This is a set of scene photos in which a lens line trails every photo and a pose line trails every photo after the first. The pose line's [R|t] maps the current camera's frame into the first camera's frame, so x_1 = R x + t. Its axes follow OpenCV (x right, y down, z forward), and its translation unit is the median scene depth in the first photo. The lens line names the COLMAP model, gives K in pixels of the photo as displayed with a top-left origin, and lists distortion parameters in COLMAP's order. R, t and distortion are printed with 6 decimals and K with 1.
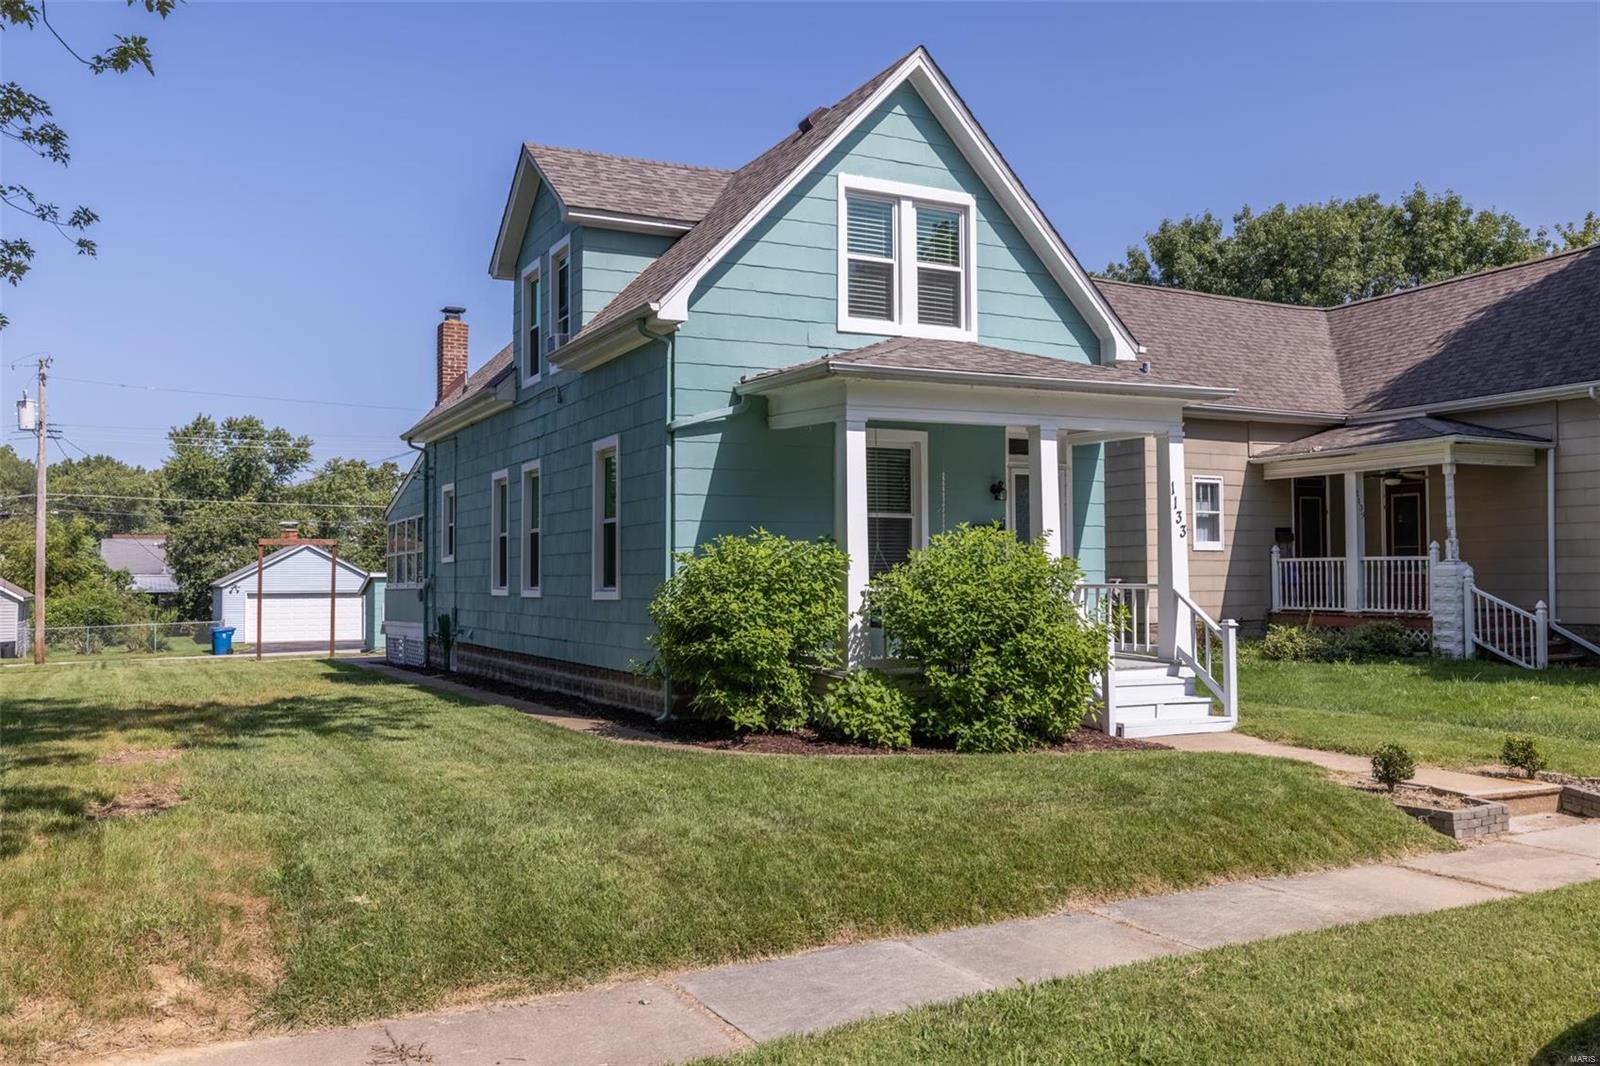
lens RADIAL K [[1326.6, 0, 800.0], [0, 1326.6, 533.0], [0, 0, 1]] dist [0.005437, 0.006001]
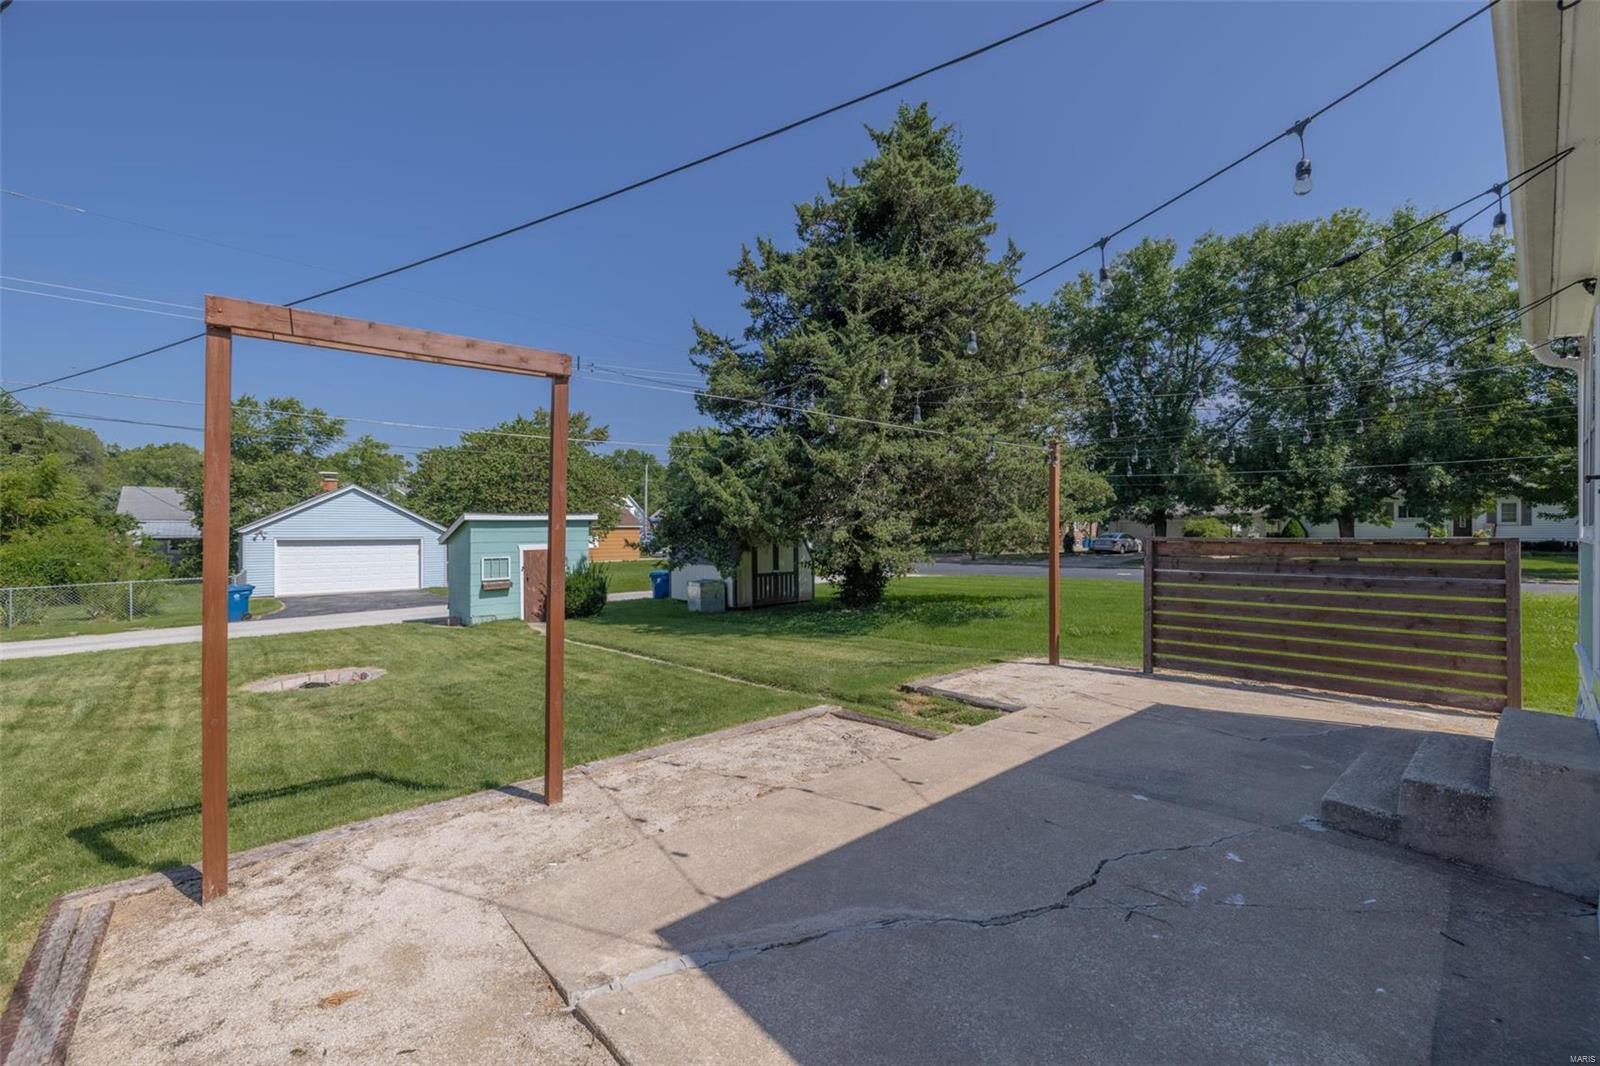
lens RADIAL K [[663.5, 0, 800.0], [0, 663.5, 533.0], [0, 0, 1]] dist [-0.000328, 0.000008]
pose [[0.967986, 0.003165, 0.250986, -0.725317], [-0.012907, 0.999225, 0.037181, 0.075191], [-0.250673, -0.039230, 0.967276, 1.853001]]
